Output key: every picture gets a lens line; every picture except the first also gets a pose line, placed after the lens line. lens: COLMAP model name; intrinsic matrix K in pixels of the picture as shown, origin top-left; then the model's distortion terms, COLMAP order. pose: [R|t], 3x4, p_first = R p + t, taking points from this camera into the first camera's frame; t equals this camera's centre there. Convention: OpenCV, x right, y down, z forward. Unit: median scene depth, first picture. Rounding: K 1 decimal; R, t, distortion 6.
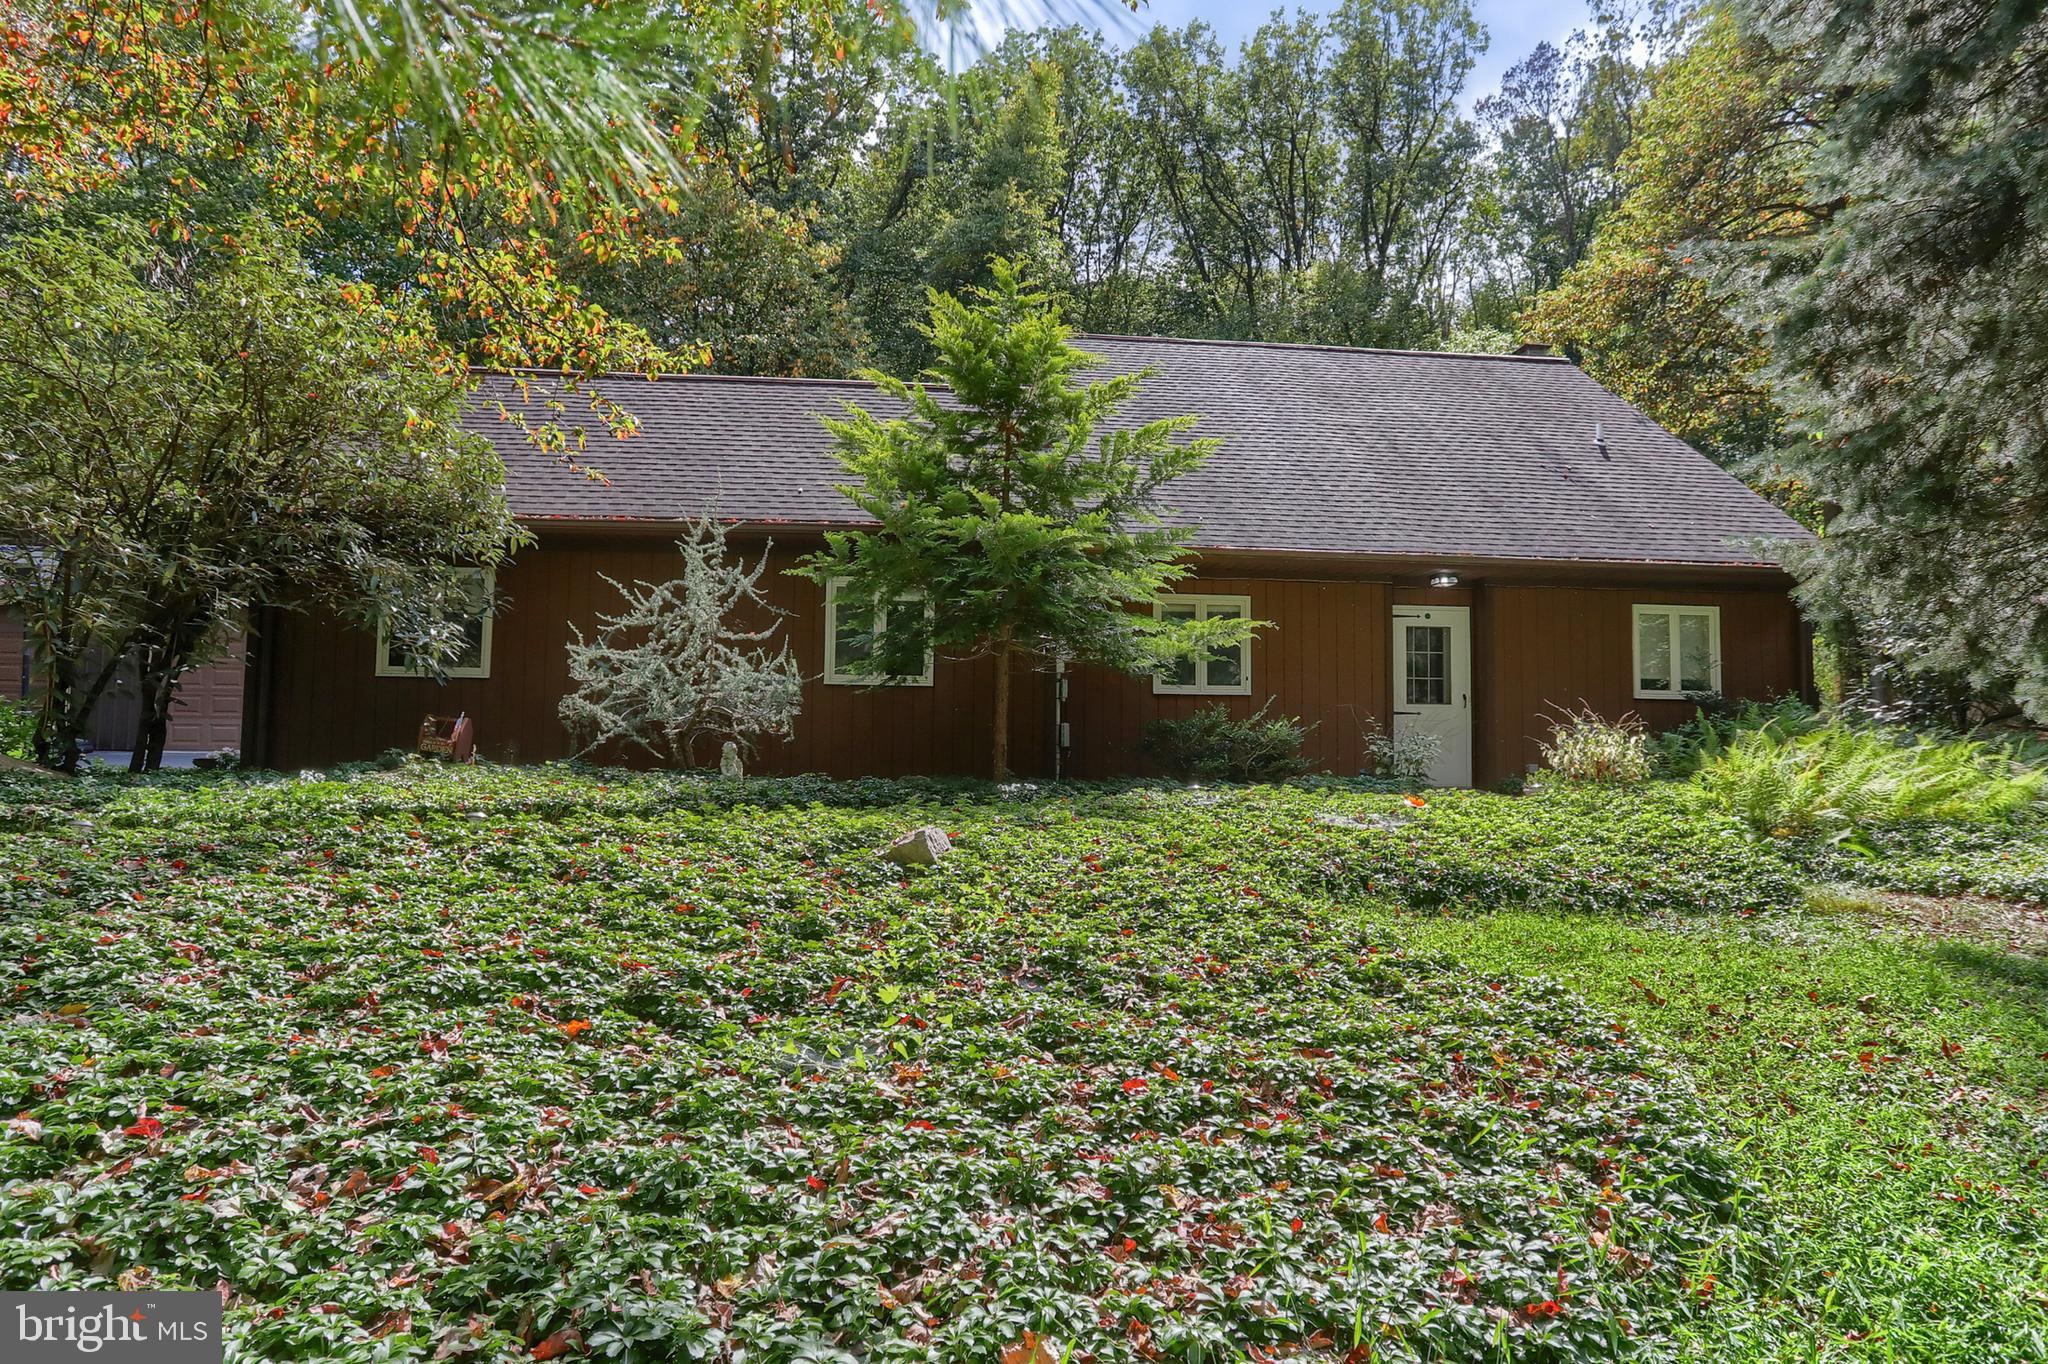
lens RADIAL K [[993.0, 0, 1028.0], [0, 993.0, 632.2], [0, 0, 1]] dist [-0.003261, -0.000666]
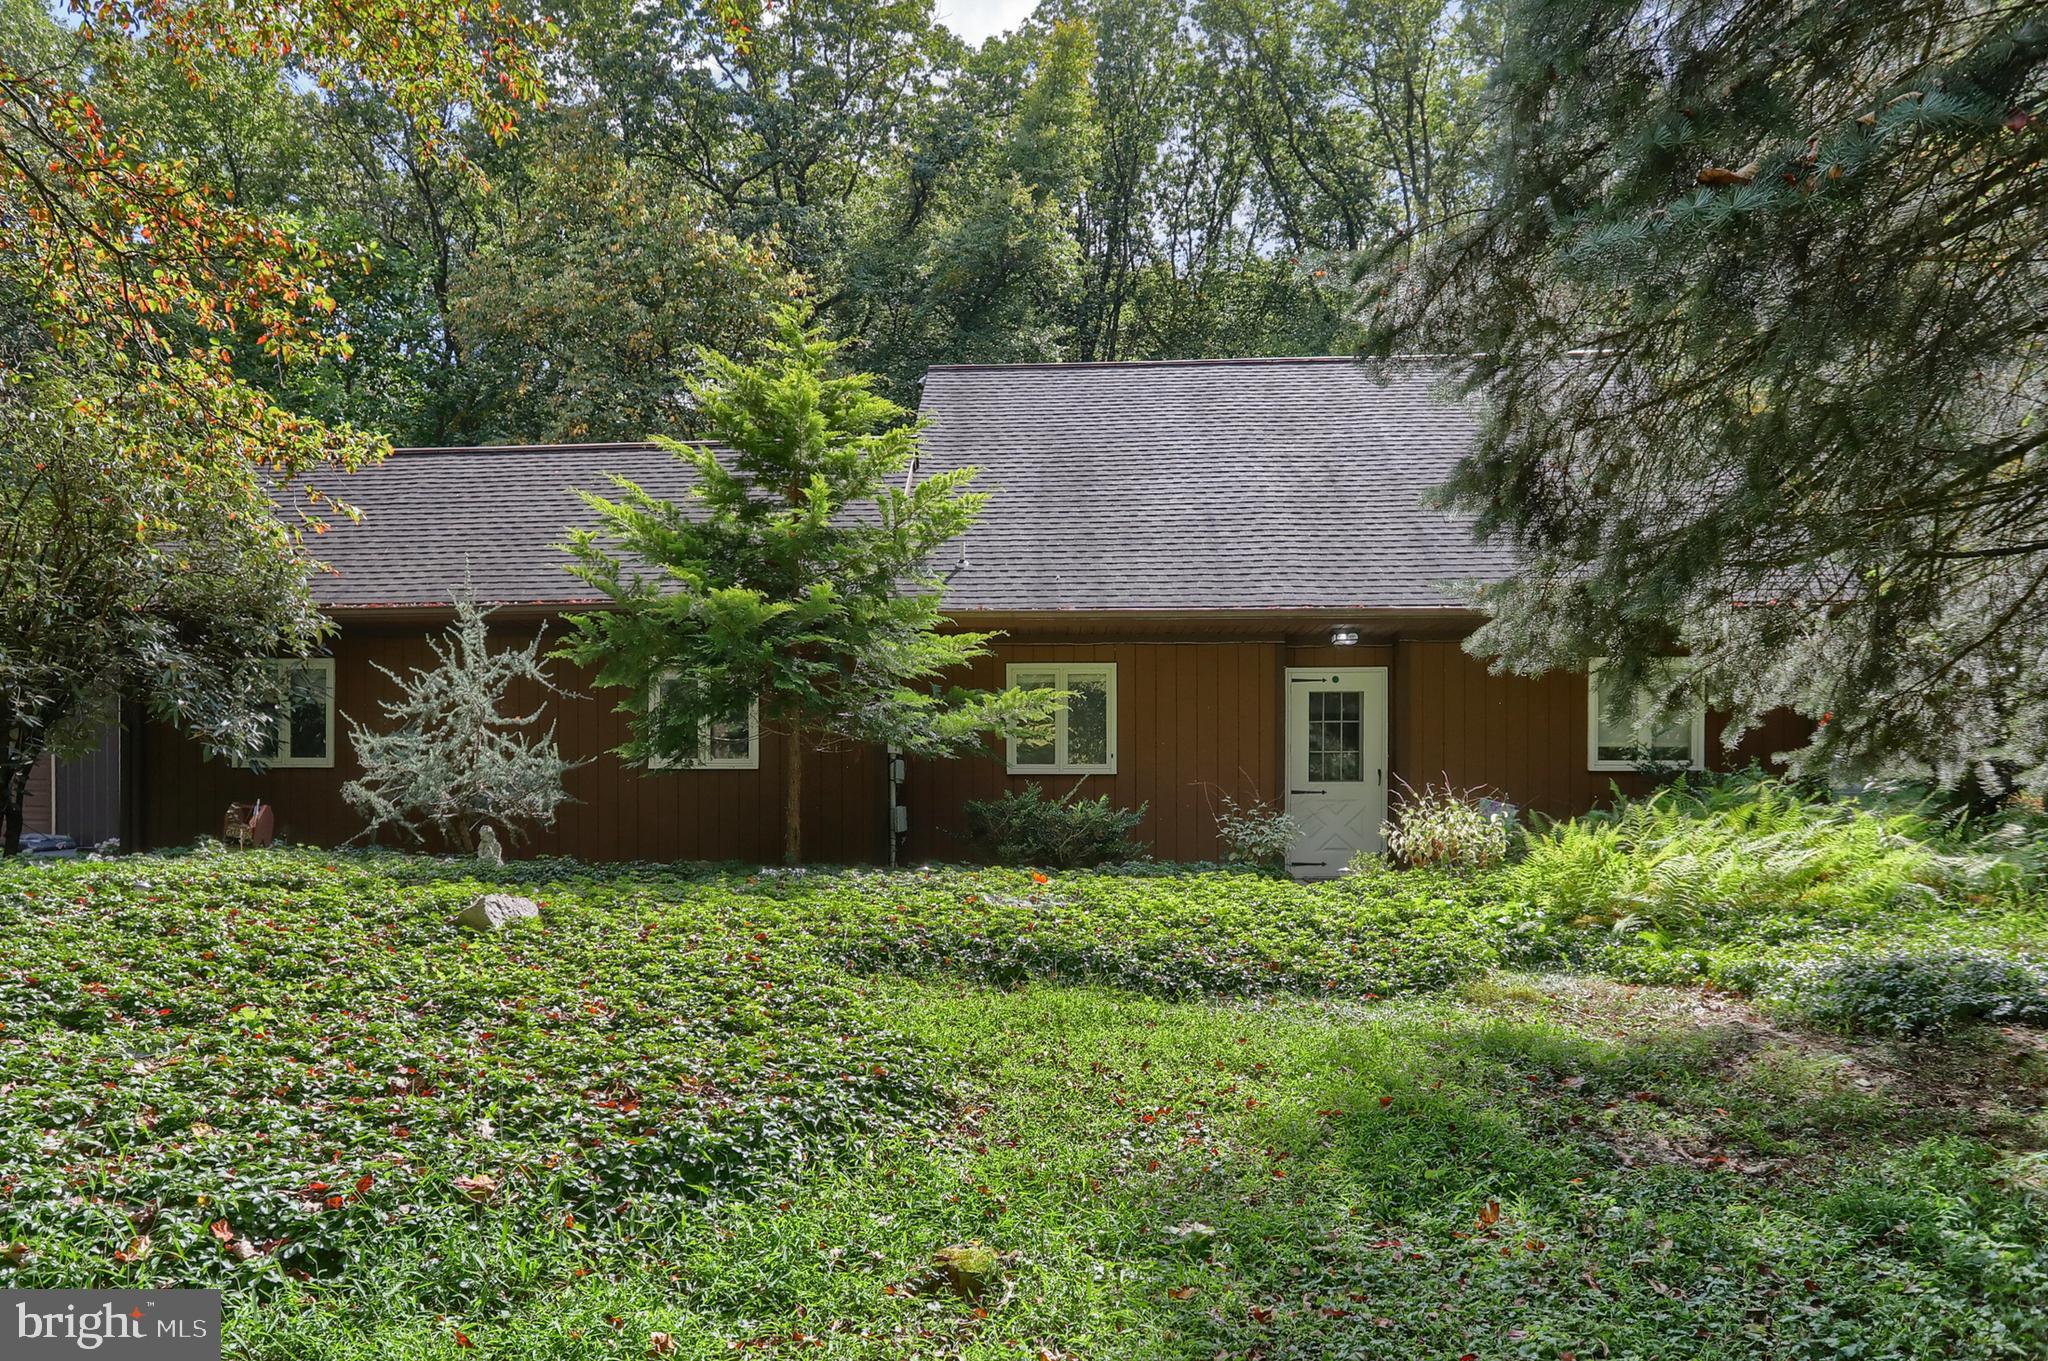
lens RADIAL K [[1184.2, 0, 1022.5], [0, 1184.2, 791.5], [0, 0, 1]] dist [0.001462, 0.000282]
pose [[0.985855, -0.012201, -0.167157, 0.387244], [0.023956, 0.997364, 0.068489, 0.005112], [0.165881, -0.071525, 0.983548, -0.083759]]
